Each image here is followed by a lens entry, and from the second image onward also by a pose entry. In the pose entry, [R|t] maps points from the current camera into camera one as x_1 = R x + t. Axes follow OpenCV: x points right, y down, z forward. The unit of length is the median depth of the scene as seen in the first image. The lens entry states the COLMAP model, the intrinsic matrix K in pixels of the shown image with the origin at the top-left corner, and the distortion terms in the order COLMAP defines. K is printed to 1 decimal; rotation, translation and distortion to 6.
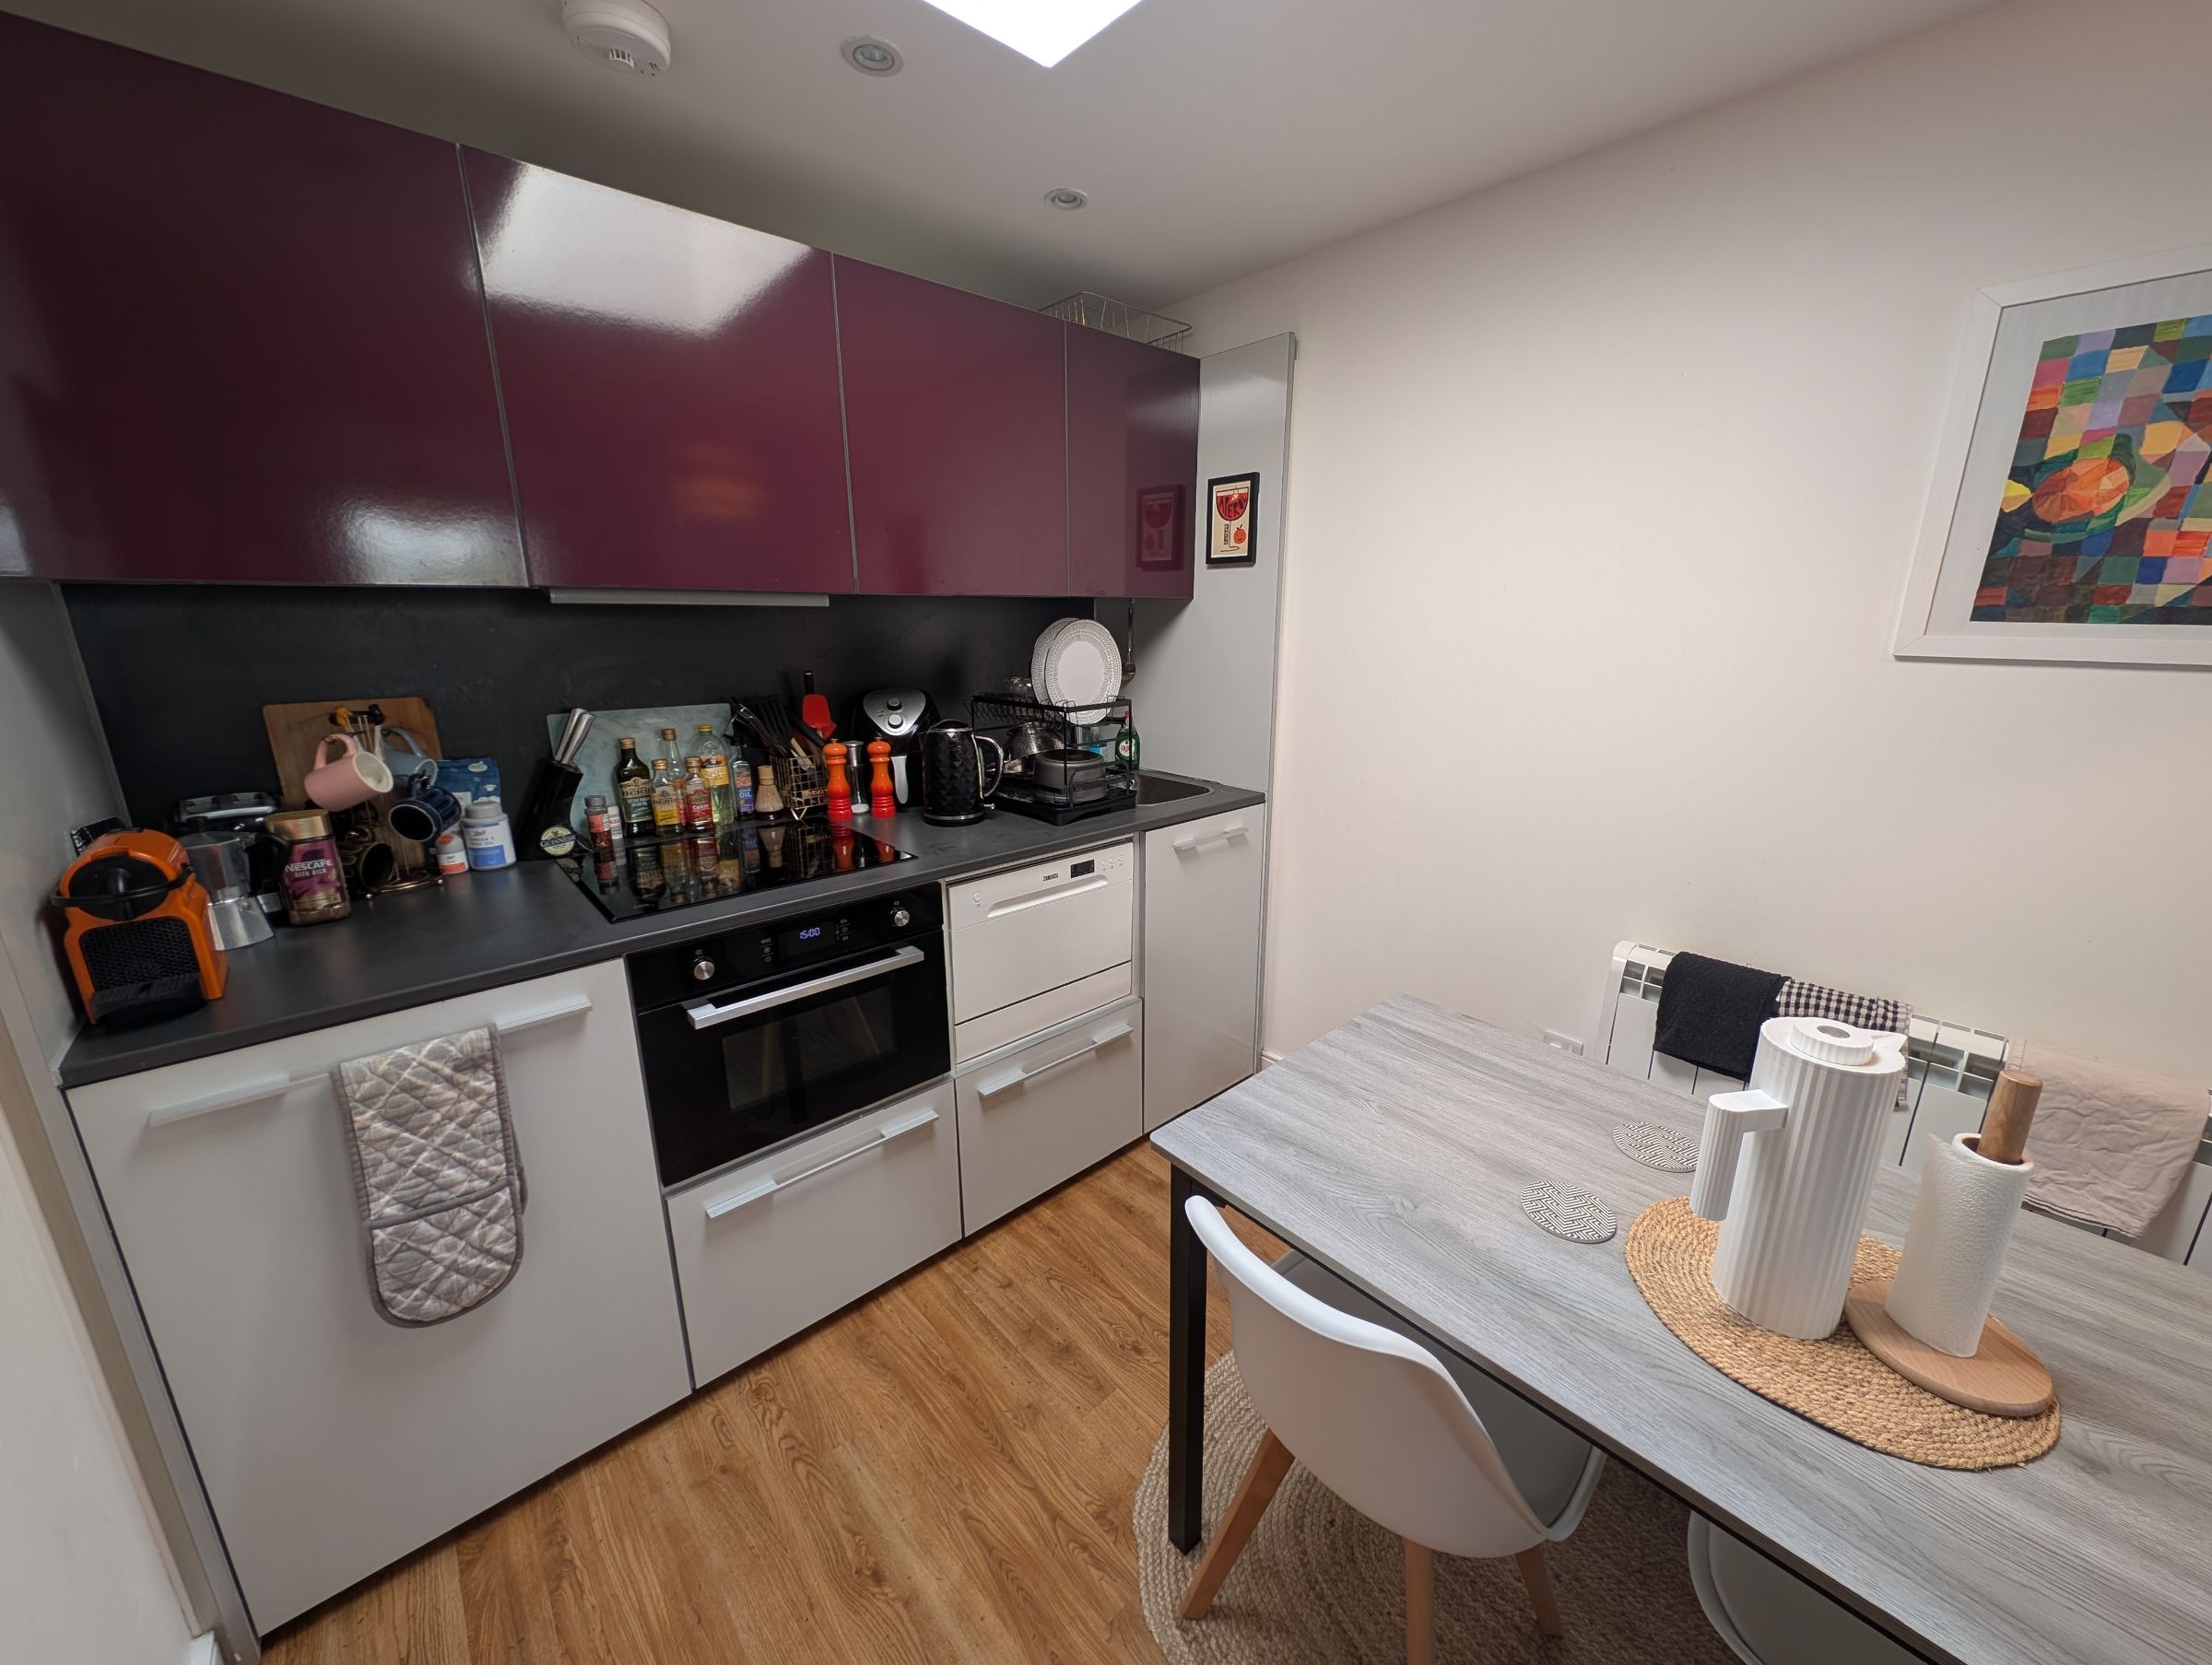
lens RADIAL K [[836.9, 0, 1110.3], [0, 836.9, 829.8], [0, 0, 1]] dist [0.000480, -0.001722]
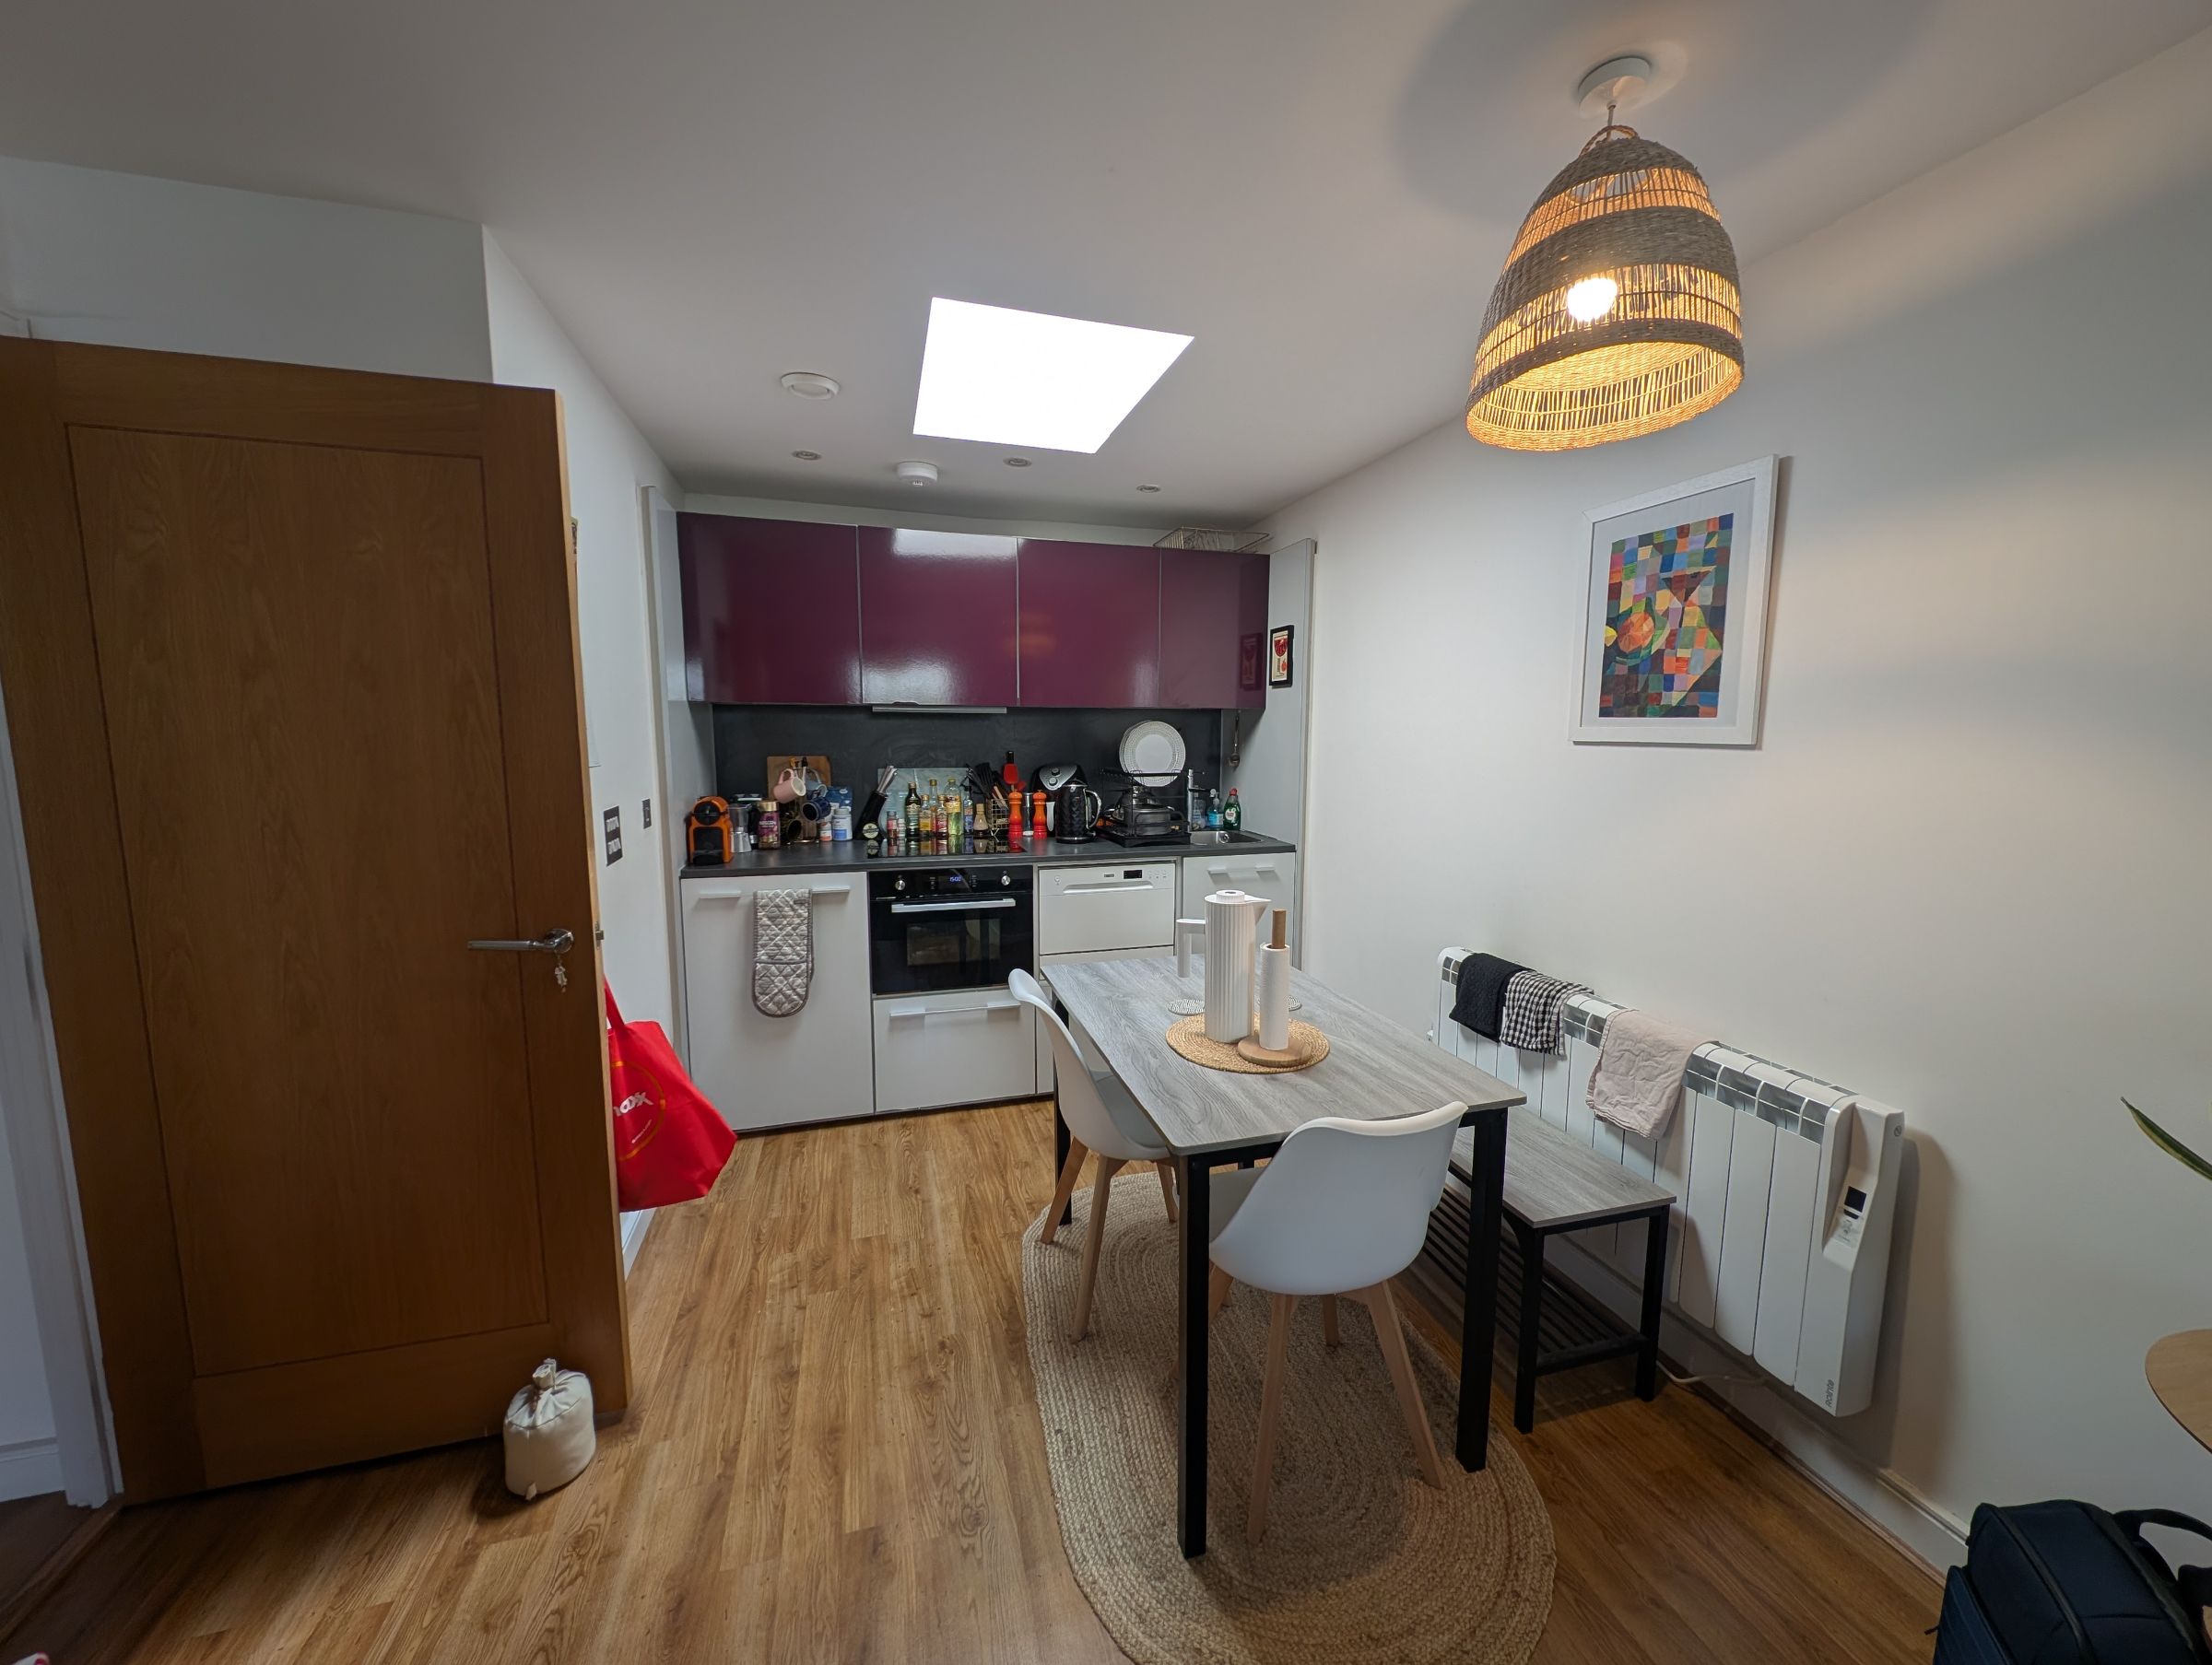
lens RADIAL K [[836.9, 0, 1107.6], [0, 836.9, 829.1], [0, 0, 1]] dist [0.000480, -0.001722]
pose [[0.898032, 0.056081, -0.436341, 0.829553], [-0.114569, 0.987430, -0.108883, 0.191543], [0.424750, 0.147772, 0.893169, -0.614625]]
